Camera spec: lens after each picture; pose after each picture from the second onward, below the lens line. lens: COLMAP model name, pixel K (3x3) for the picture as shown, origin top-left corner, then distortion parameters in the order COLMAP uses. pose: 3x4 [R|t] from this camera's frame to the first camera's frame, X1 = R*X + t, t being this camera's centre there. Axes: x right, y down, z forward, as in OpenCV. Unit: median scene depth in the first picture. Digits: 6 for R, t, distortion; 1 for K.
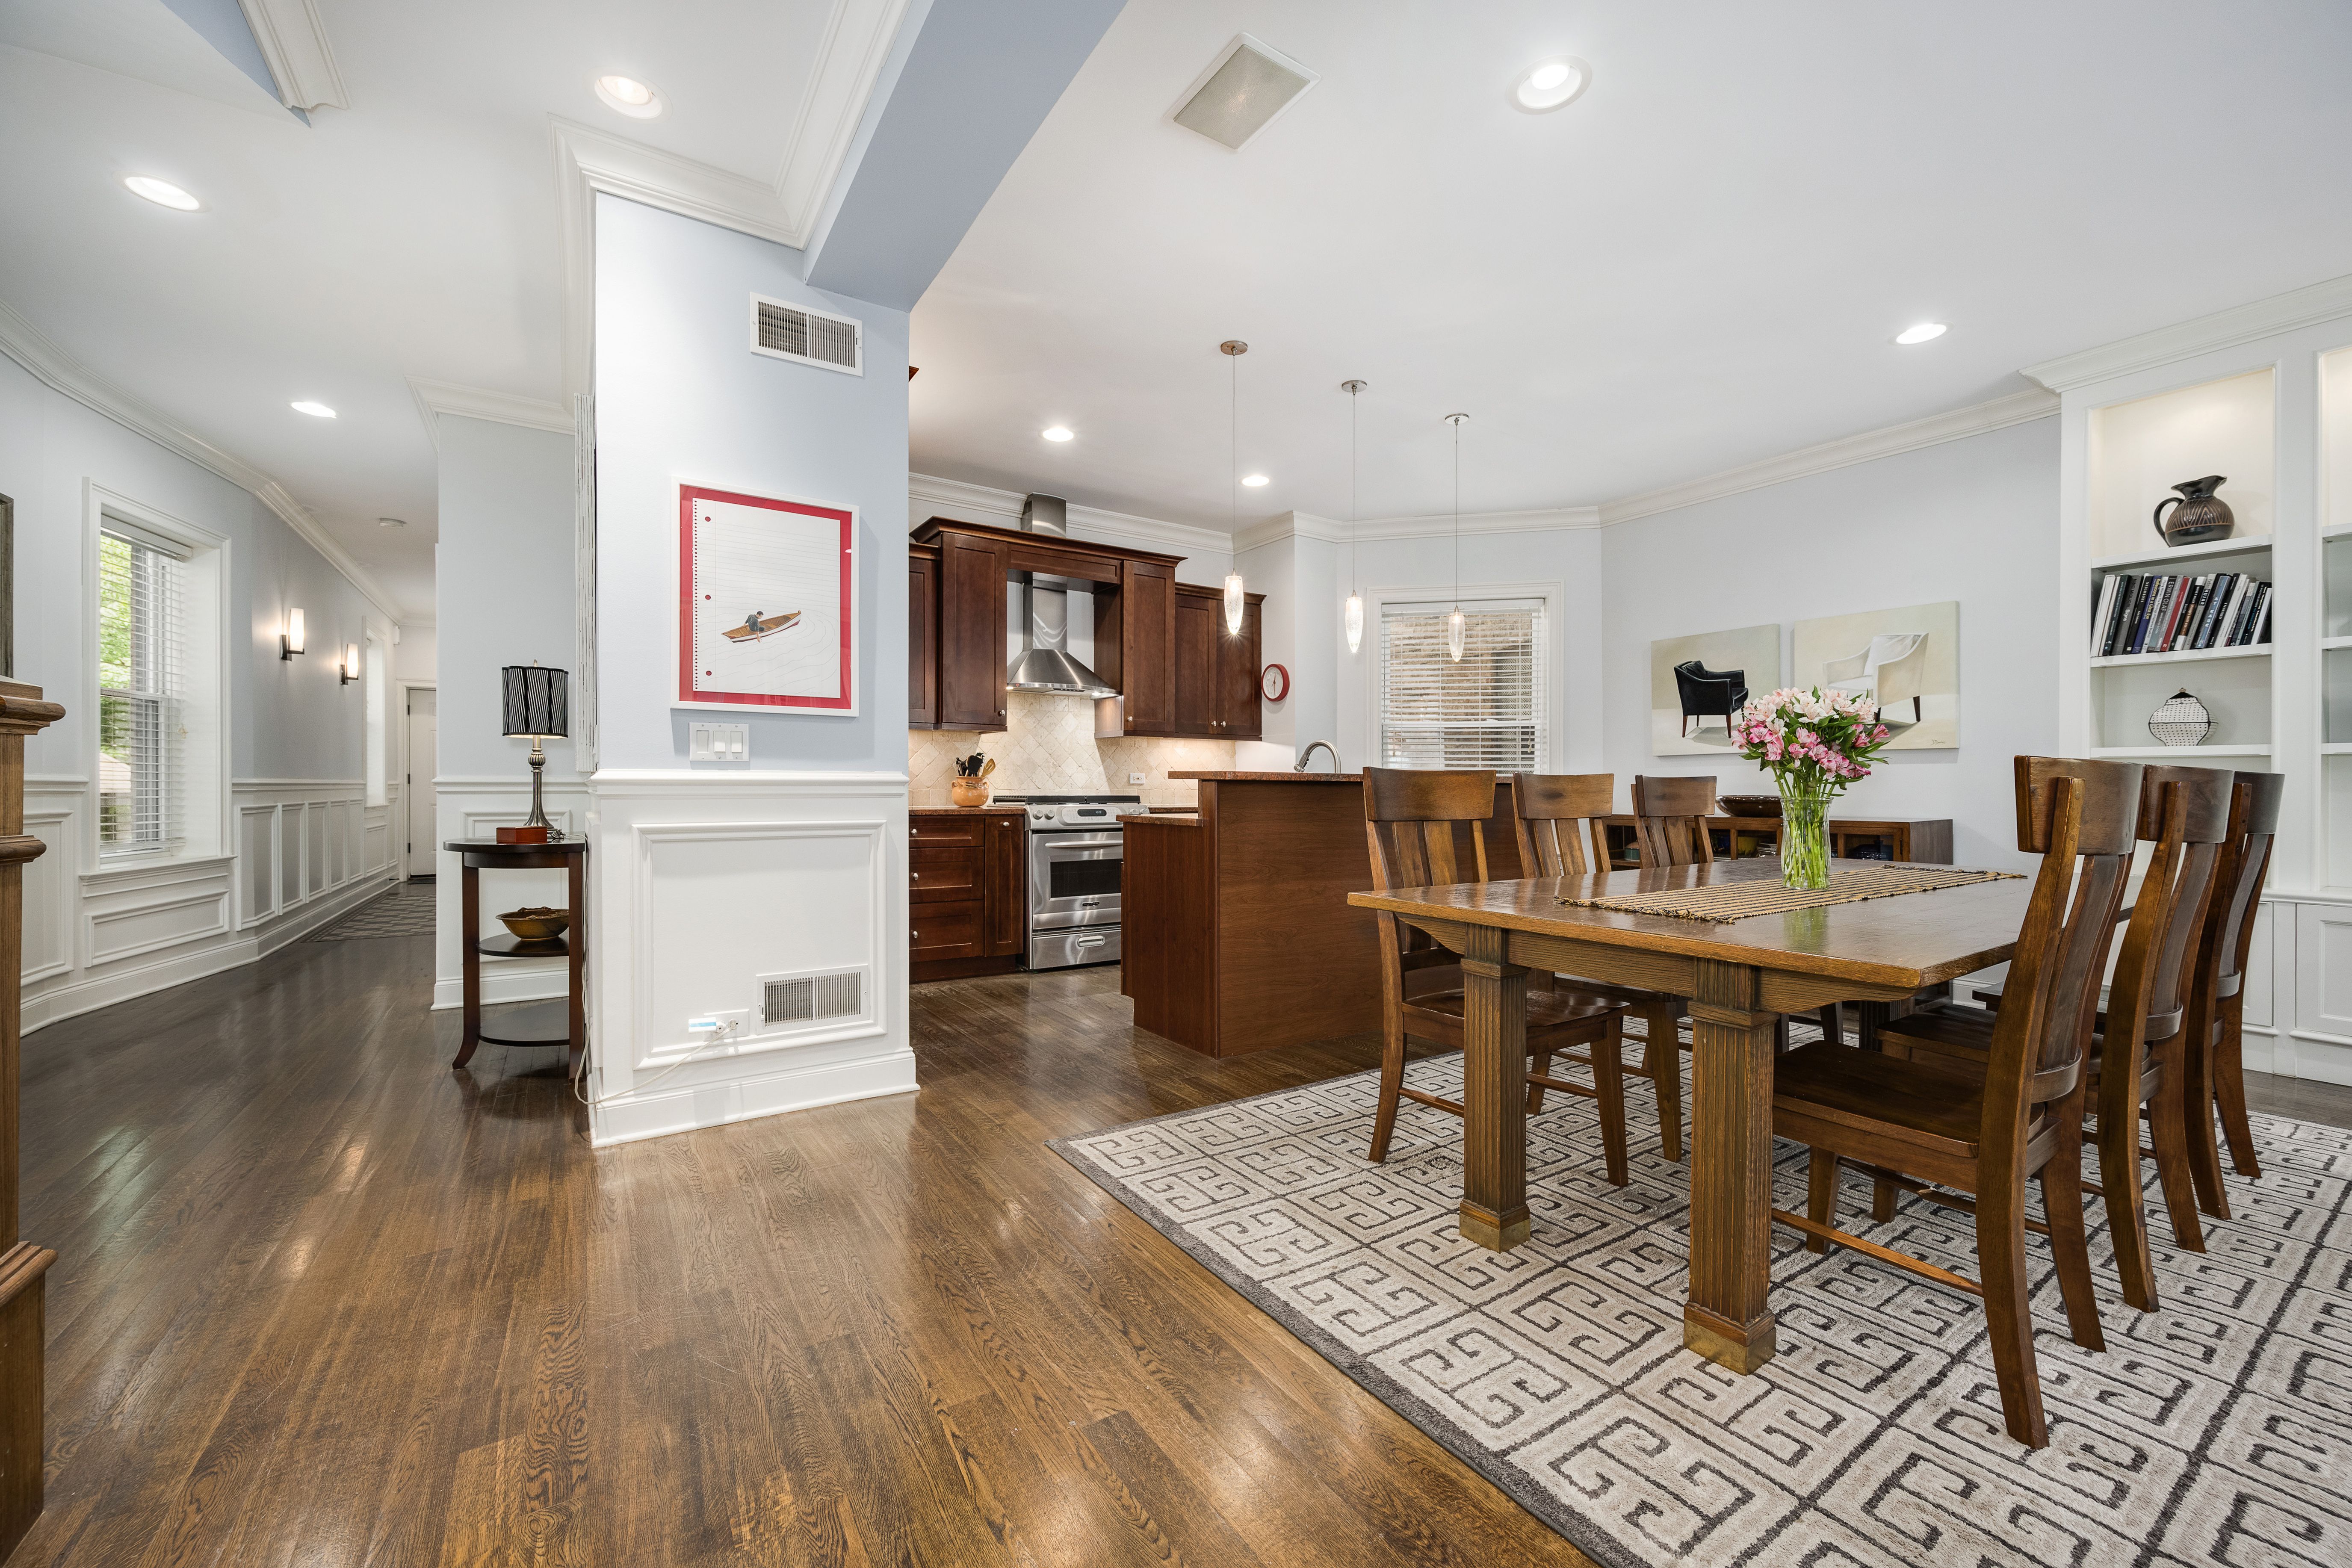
lens RADIAL K [[928.9, 0, 1174.6], [0, 928.9, 789.9], [0, 0, 1]] dist [-0.004919, -0.000625]
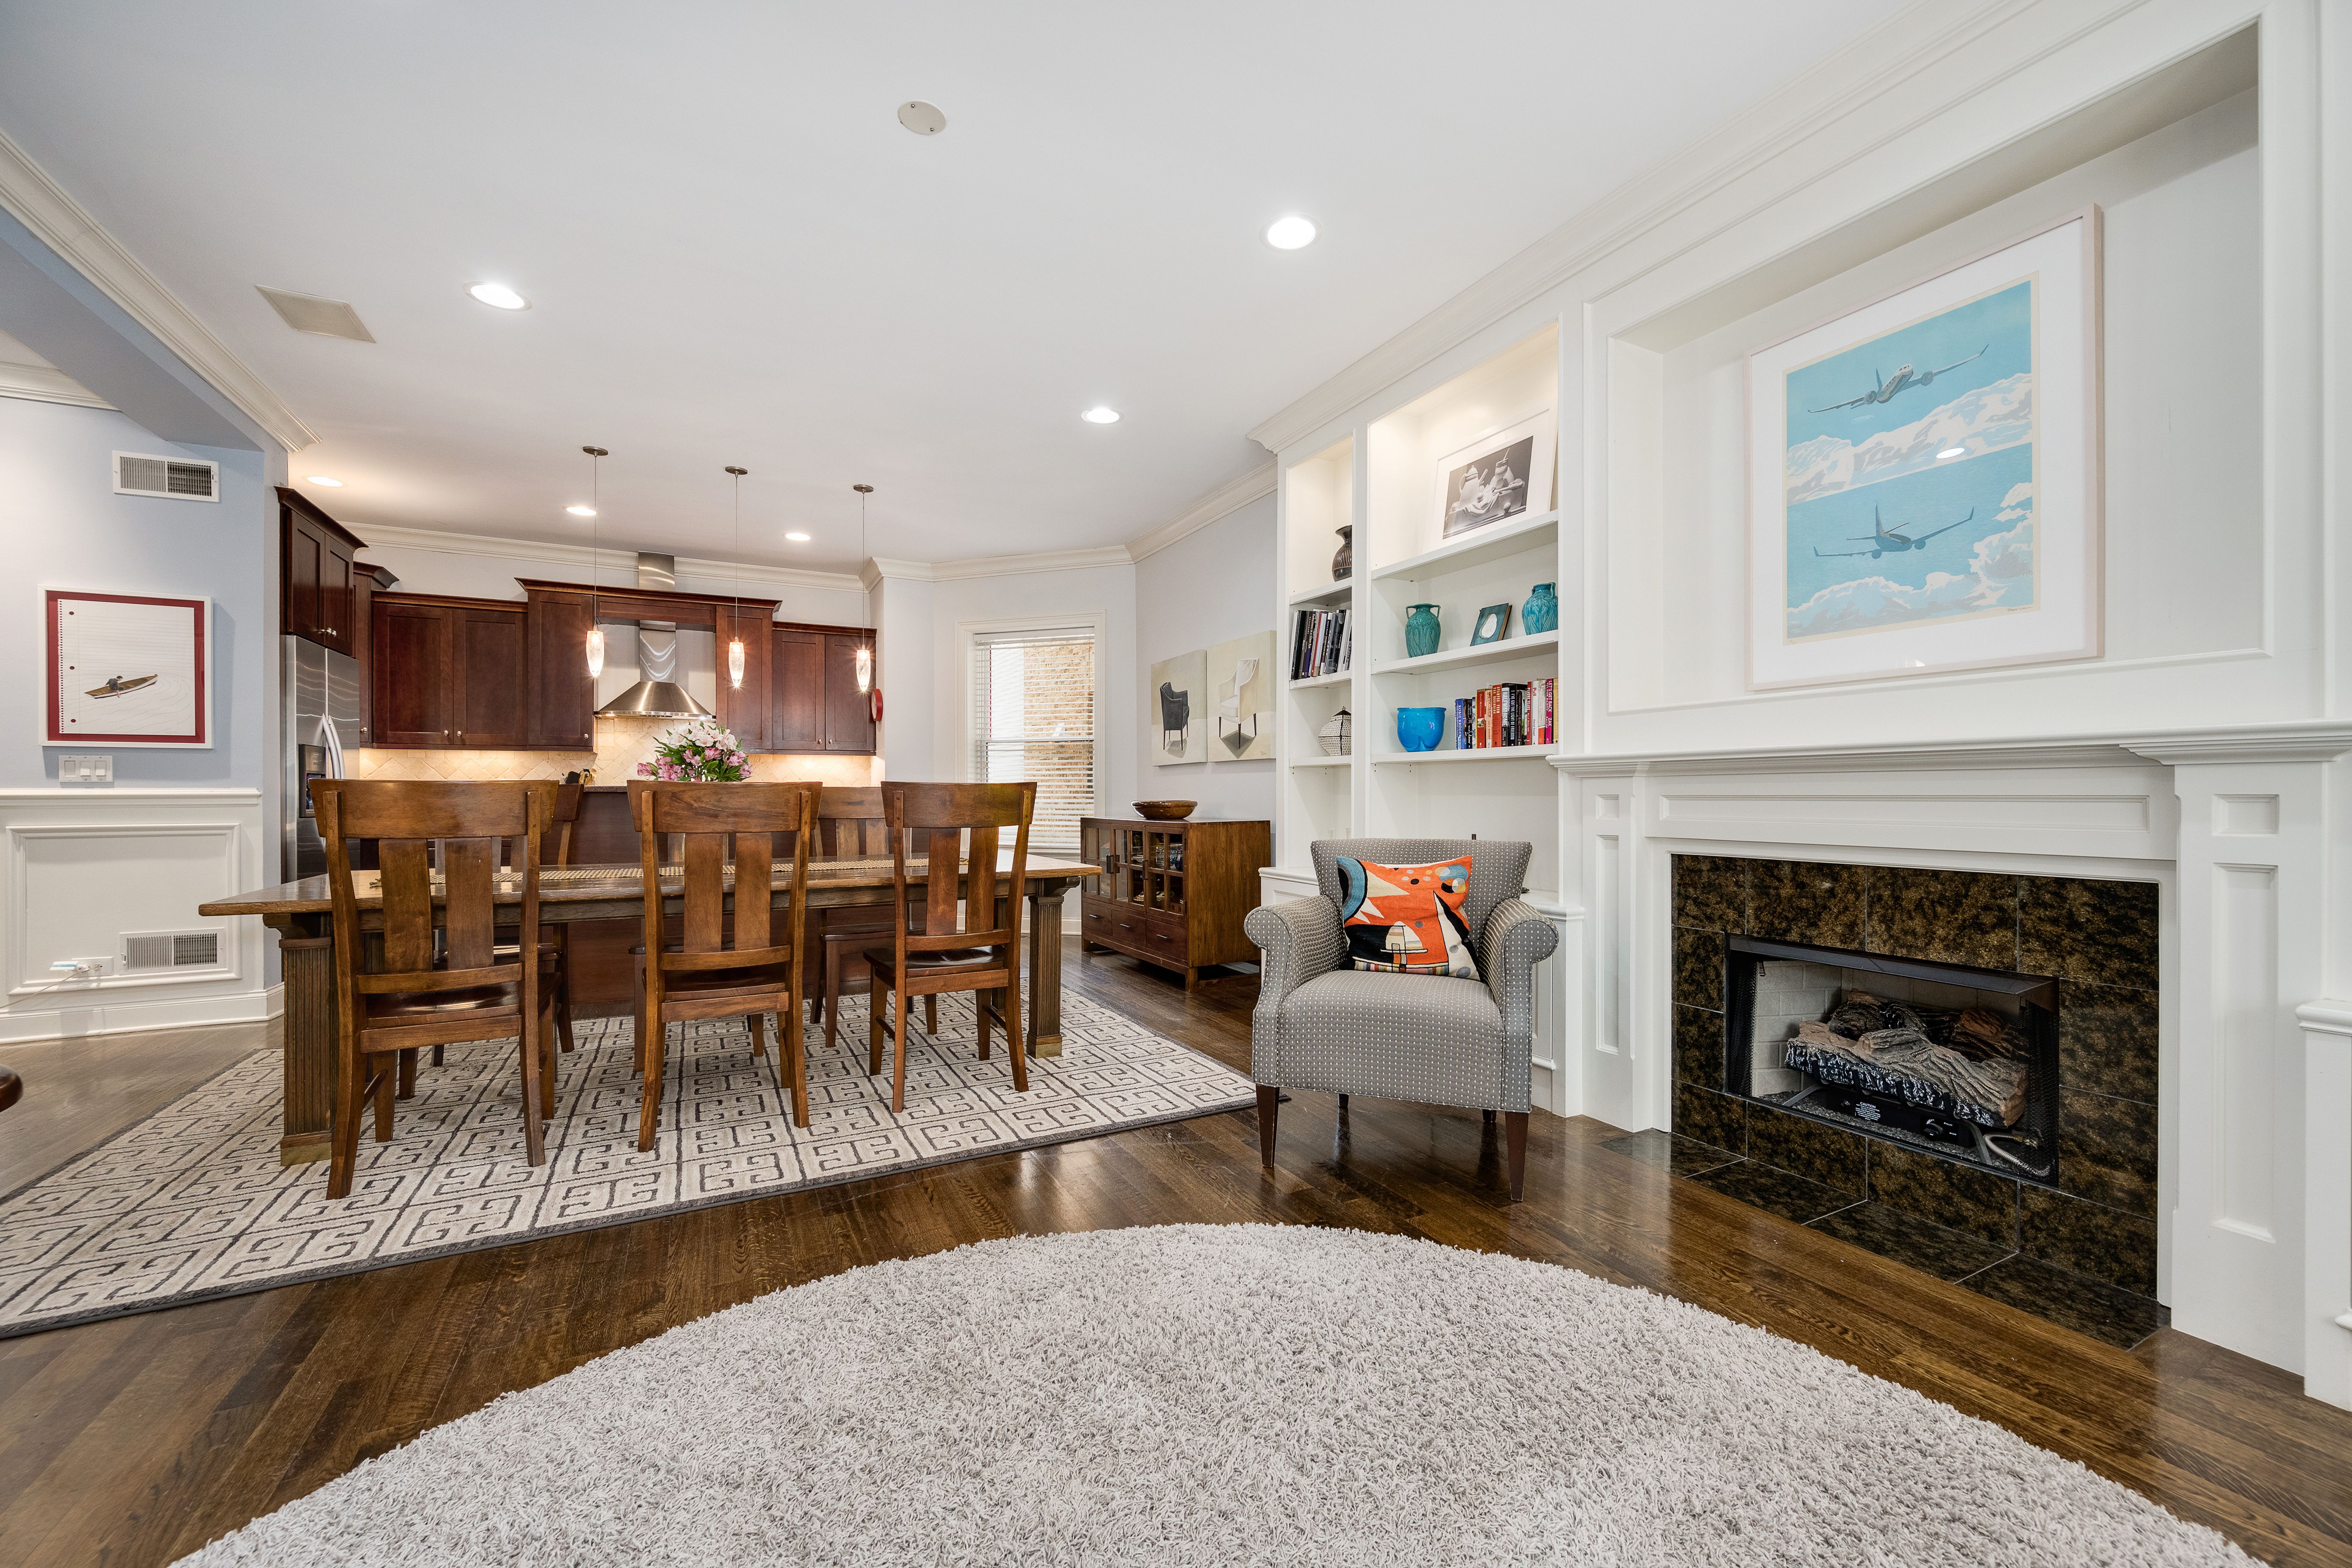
lens RADIAL K [[928.9, 0, 1176.7], [0, 928.9, 796.7], [0, 0, 1]] dist [-0.004919, -0.000625]
pose [[0.995249, -0.006861, -0.097122, 0.980467], [0.006735, 0.999976, -0.001624, 0.003945], [0.097131, 0.000963, 0.995271, -0.183736]]
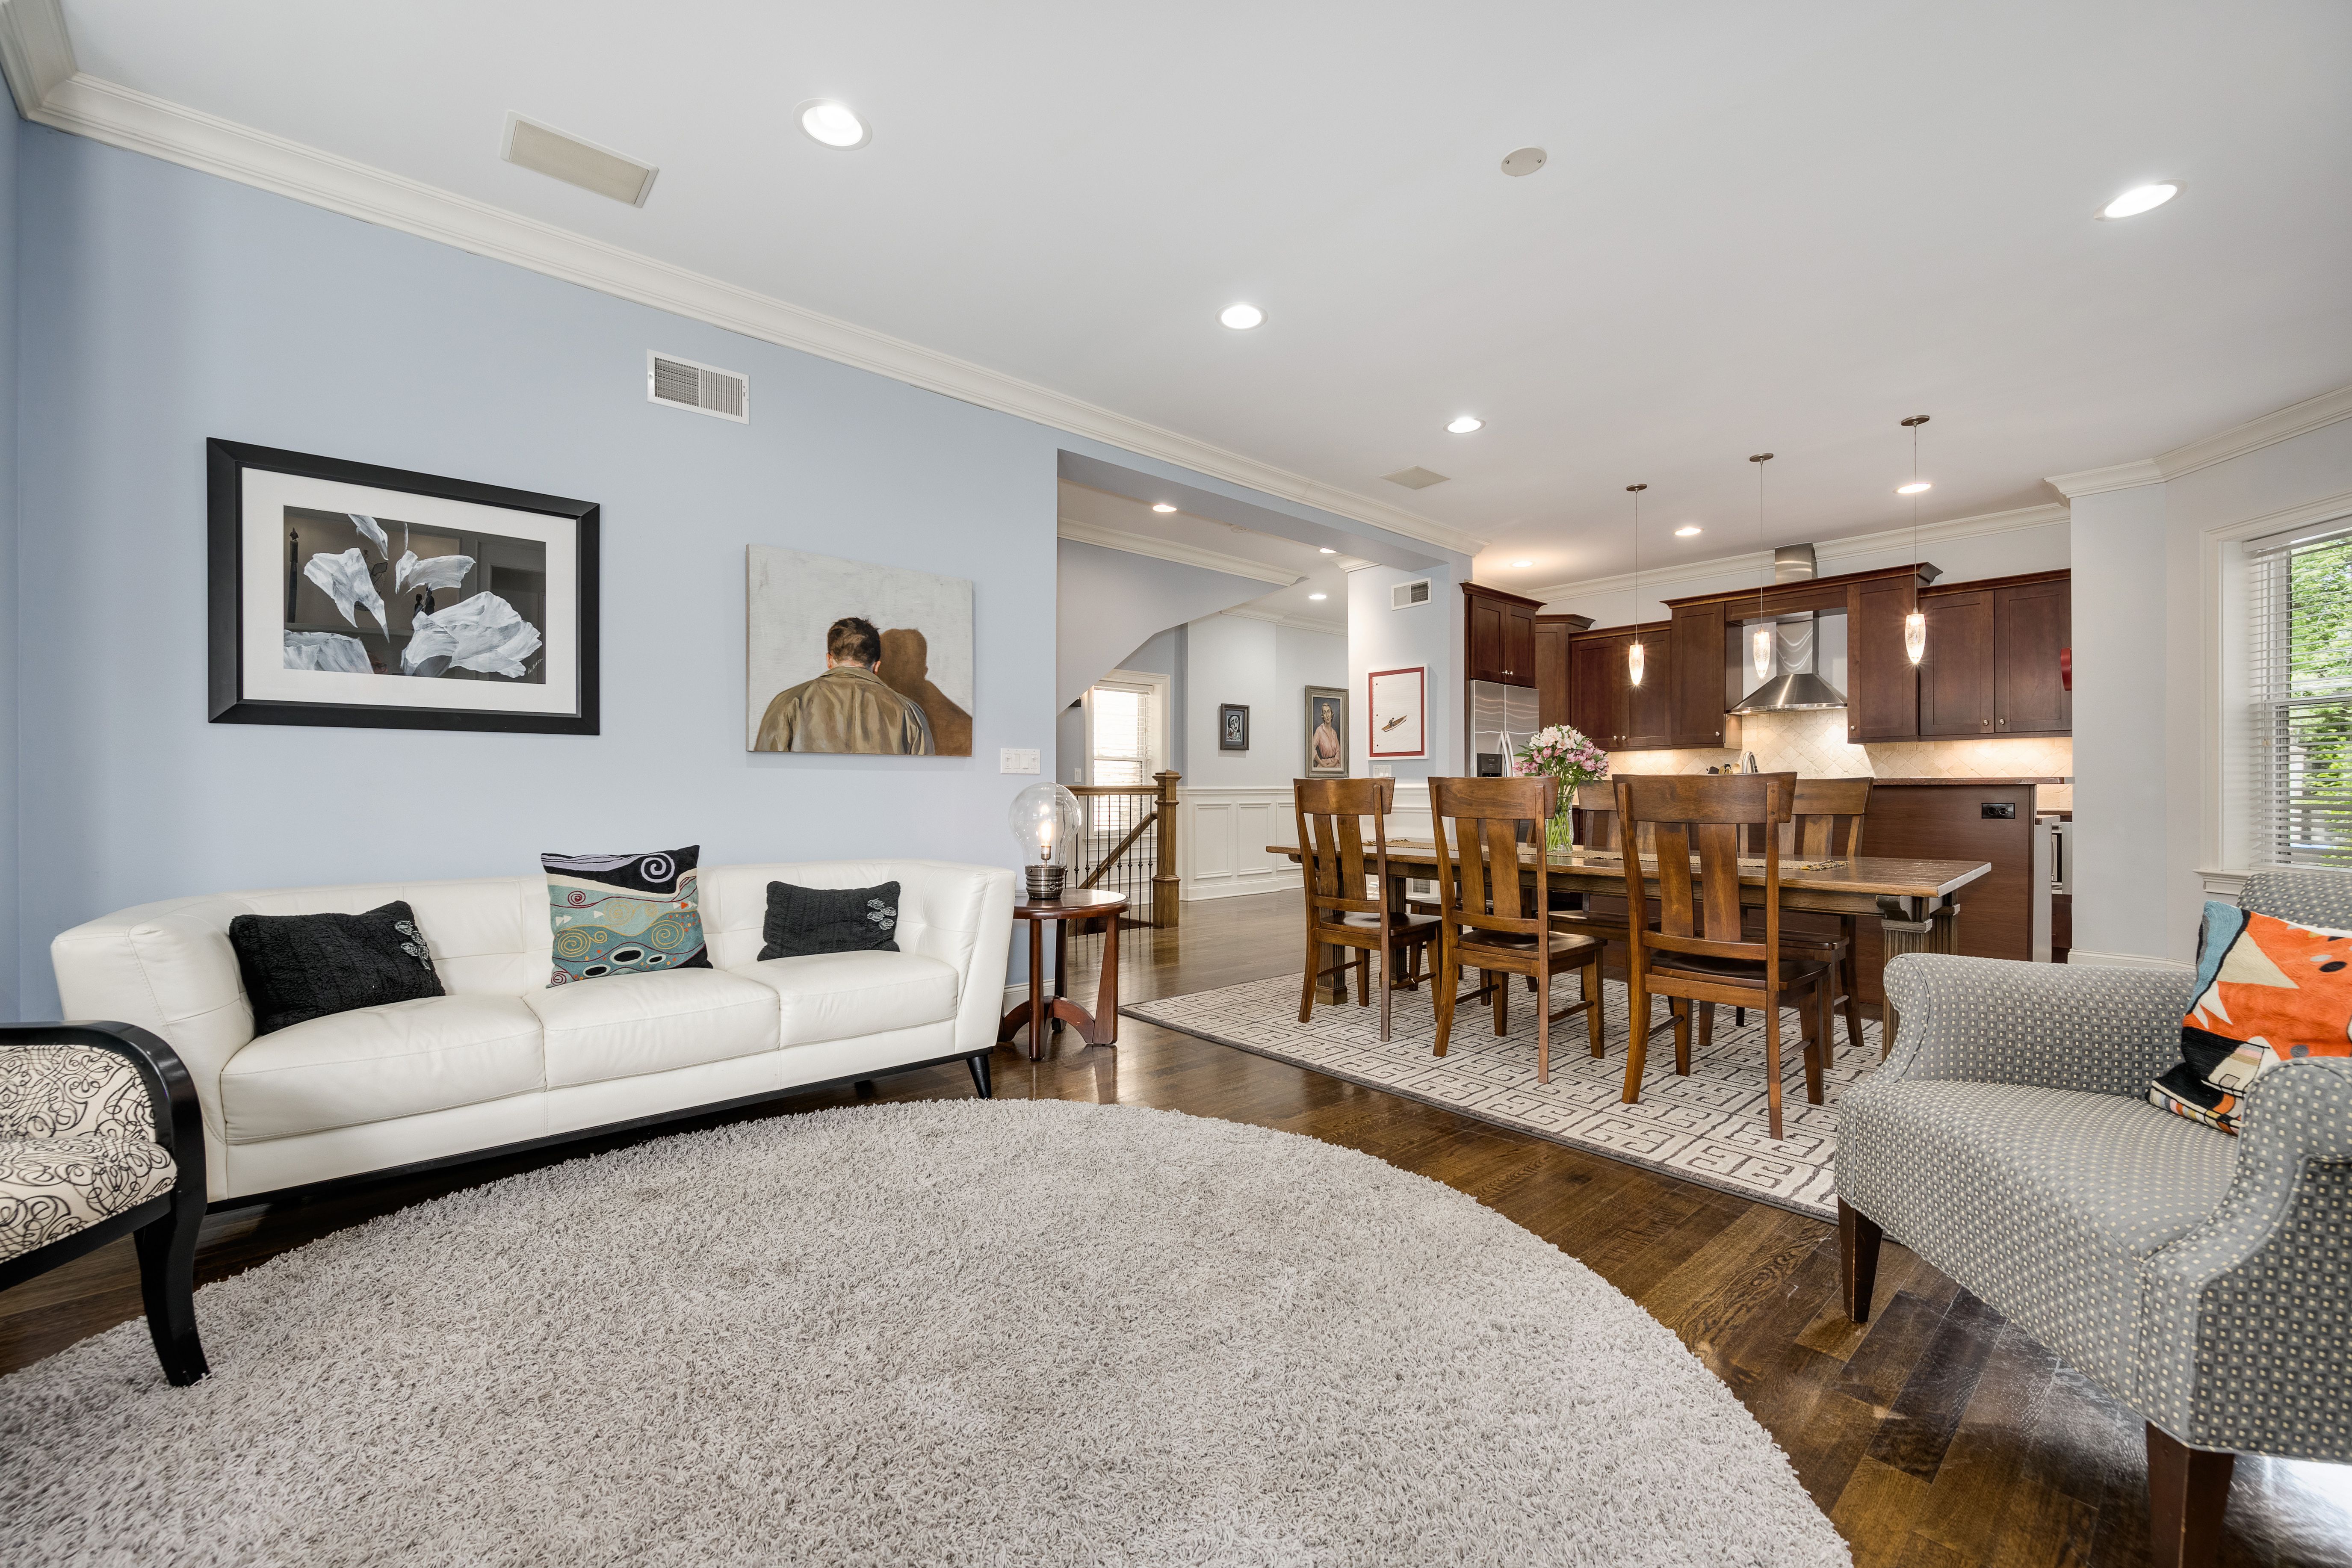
lens RADIAL K [[928.9, 0, 1192.6], [0, 928.9, 796.0], [0, 0, 1]] dist [-0.004919, -0.000625]
pose [[0.146461, 0.002217, -0.989214, 1.406803], [-0.003011, 0.999994, 0.001795, 0.006392], [0.989212, 0.002716, 0.146467, 0.101675]]
